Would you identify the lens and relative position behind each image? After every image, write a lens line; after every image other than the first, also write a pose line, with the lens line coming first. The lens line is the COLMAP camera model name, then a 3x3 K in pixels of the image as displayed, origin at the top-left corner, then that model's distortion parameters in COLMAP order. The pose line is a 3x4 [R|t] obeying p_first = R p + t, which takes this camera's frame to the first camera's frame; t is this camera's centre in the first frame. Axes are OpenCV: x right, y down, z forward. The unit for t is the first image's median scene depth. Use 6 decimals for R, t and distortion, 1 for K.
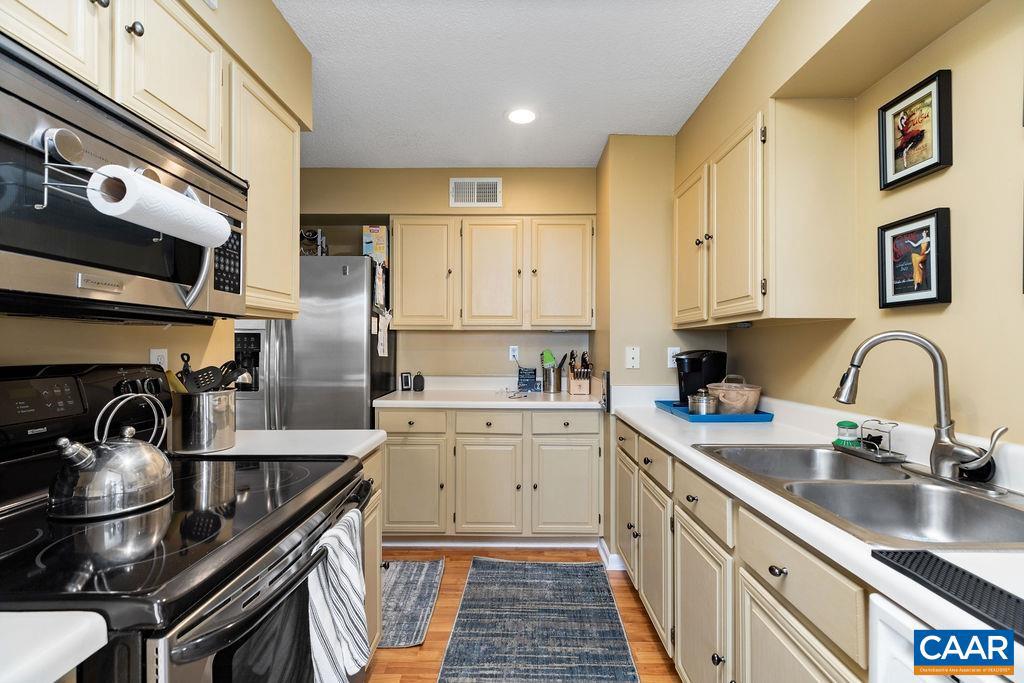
lens RADIAL K [[468.0, 0, 514.4], [0, 468.0, 342.6], [0, 0, 1]] dist [0.005431, 0.000076]
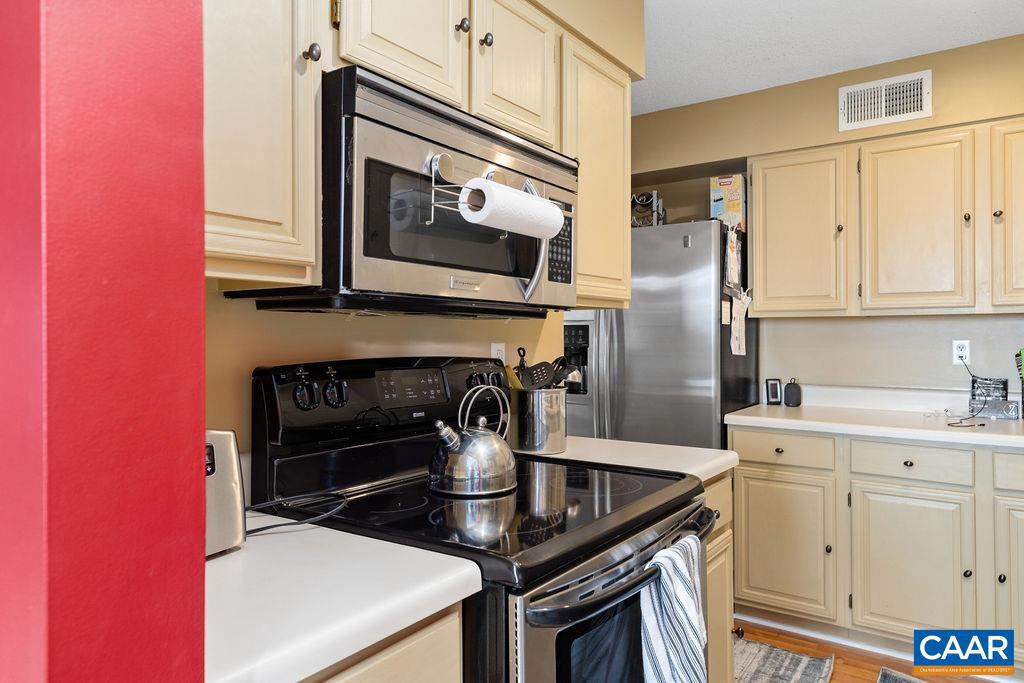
lens RADIAL K [[684.5, 0, 512.6], [0, 684.5, 334.4], [0, 0, 1]] dist [0.004811, 0.005280]
pose [[0.823029, -0.005586, -0.567971, 0.084801], [0.004277, 0.999984, -0.003638, 0.000803], [0.567983, 0.000565, 0.823040, -0.174571]]
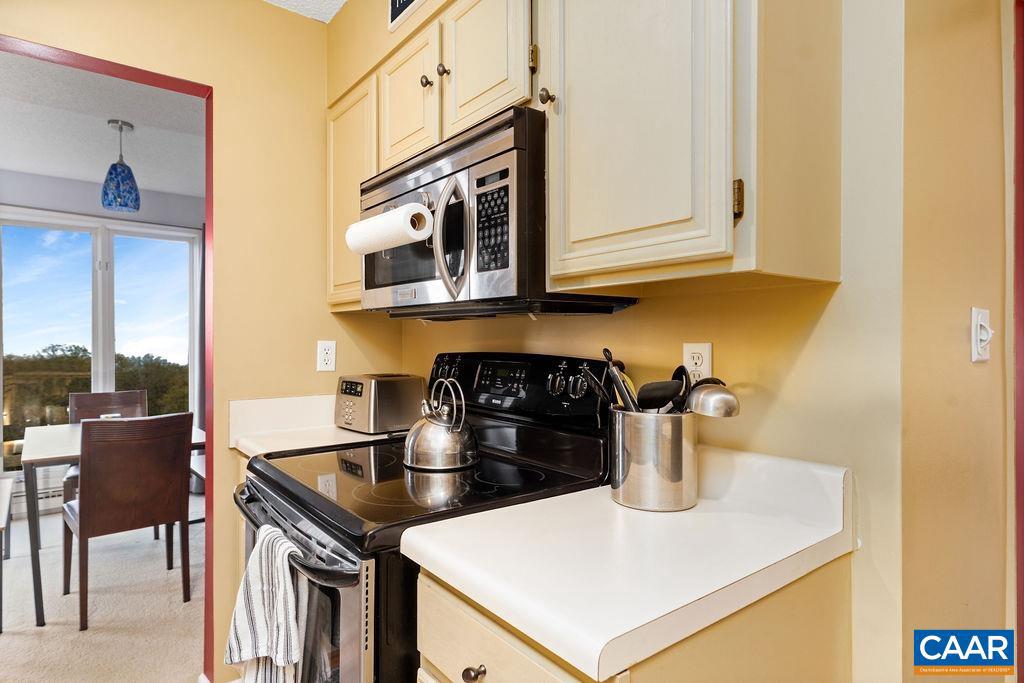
lens RADIAL K [[584.7, 0, 507.2], [0, 584.7, 336.8], [0, 0, 1]] dist [-0.000975, 0.000676]
pose [[-0.779394, 0.014160, -0.626374, -0.010527], [0.017240, 0.999851, 0.001151, 0.003371], [0.626296, -0.009901, -0.779522, 1.718193]]
